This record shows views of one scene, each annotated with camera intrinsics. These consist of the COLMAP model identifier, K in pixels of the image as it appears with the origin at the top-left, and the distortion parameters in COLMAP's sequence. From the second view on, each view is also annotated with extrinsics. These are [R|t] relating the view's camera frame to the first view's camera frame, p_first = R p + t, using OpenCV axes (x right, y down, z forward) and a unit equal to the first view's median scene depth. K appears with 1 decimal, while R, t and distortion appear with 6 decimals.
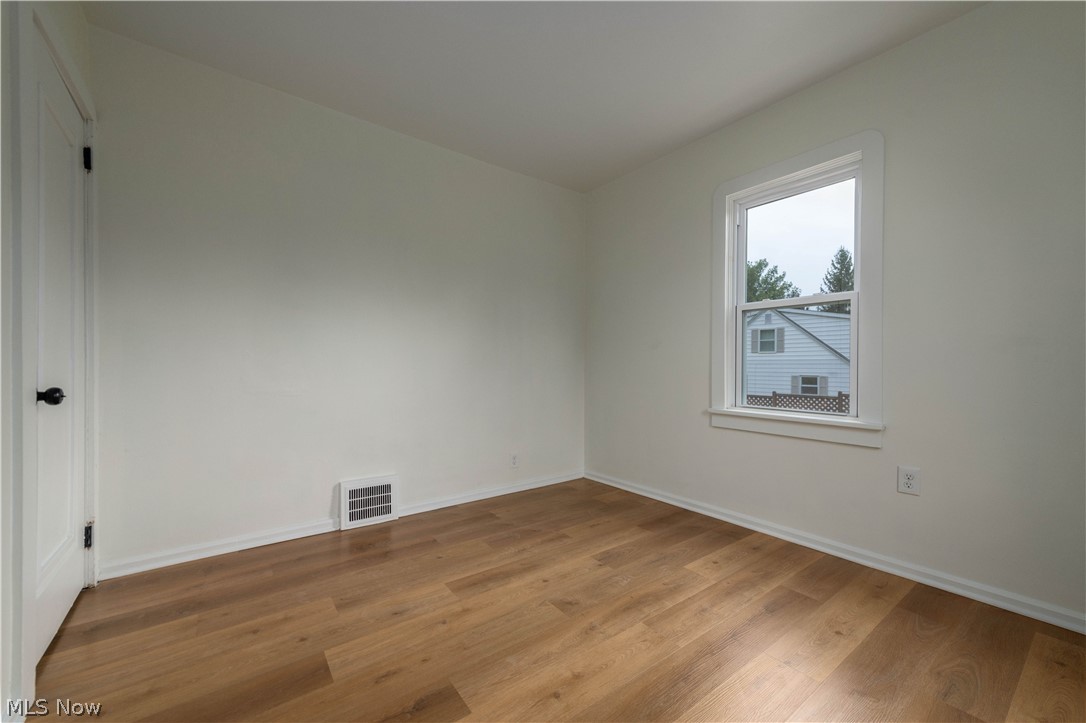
lens RADIAL K [[429.4, 0, 556.3], [0, 429.4, 363.5], [0, 0, 1]] dist [0.019748, -0.007689]
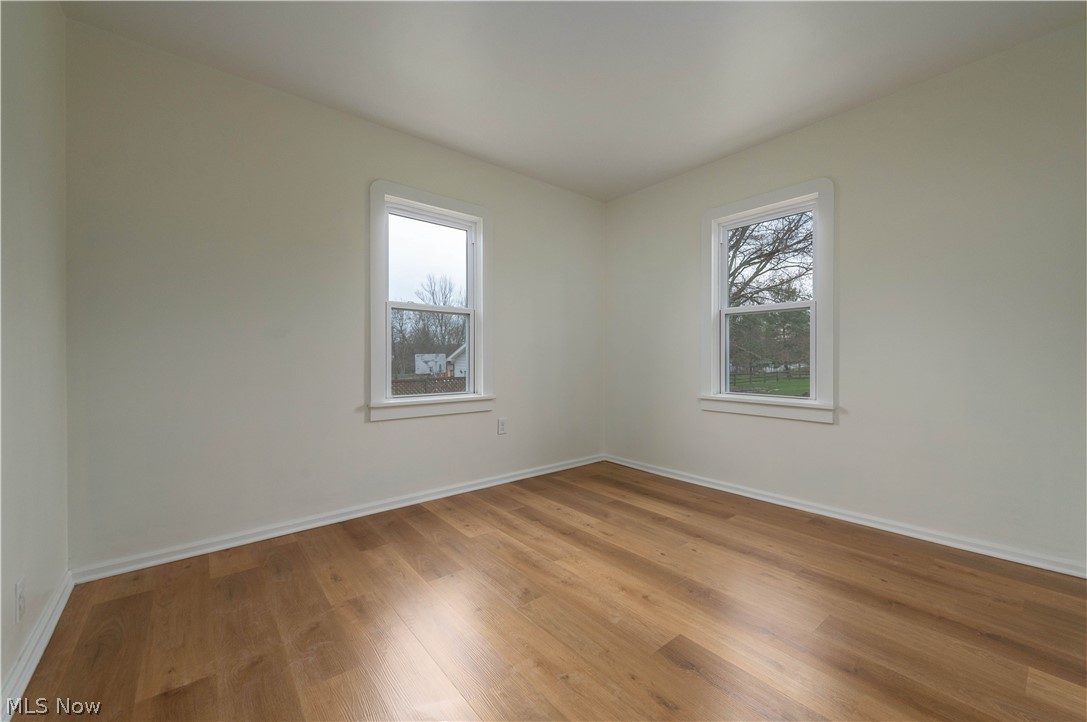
lens RADIAL K [[429.8, 0, 556.8], [0, 429.8, 363.0], [0, 0, 1]] dist [0.019748, -0.007689]
pose [[-0.050535, -0.014952, 0.998610, -0.982540], [-0.001483, 0.999888, 0.014896, -0.002877], [-0.998721, -0.000728, -0.050551, 0.979636]]
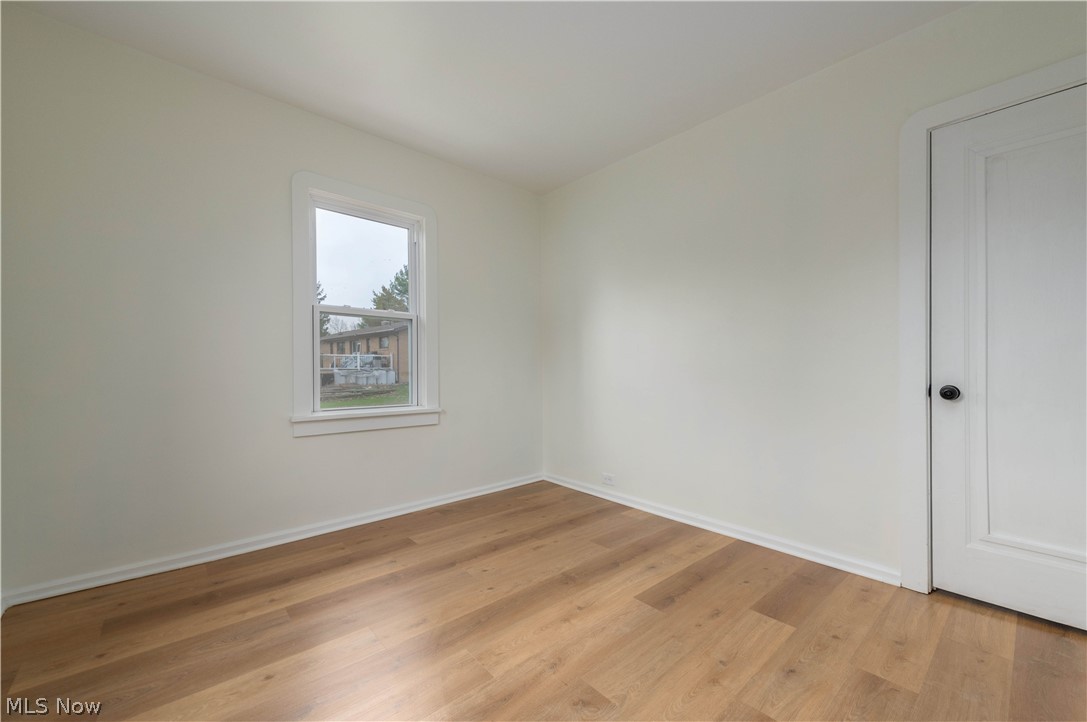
lens RADIAL K [[429.8, 0, 556.8], [0, 429.8, 363.0], [0, 0, 1]] dist [0.019748, -0.007689]
pose [[-0.996085, -0.005096, -0.088255, 0.143273], [-0.003863, 0.999893, -0.014138, 0.006331], [0.088317, -0.013742, -0.995998, 1.713422]]
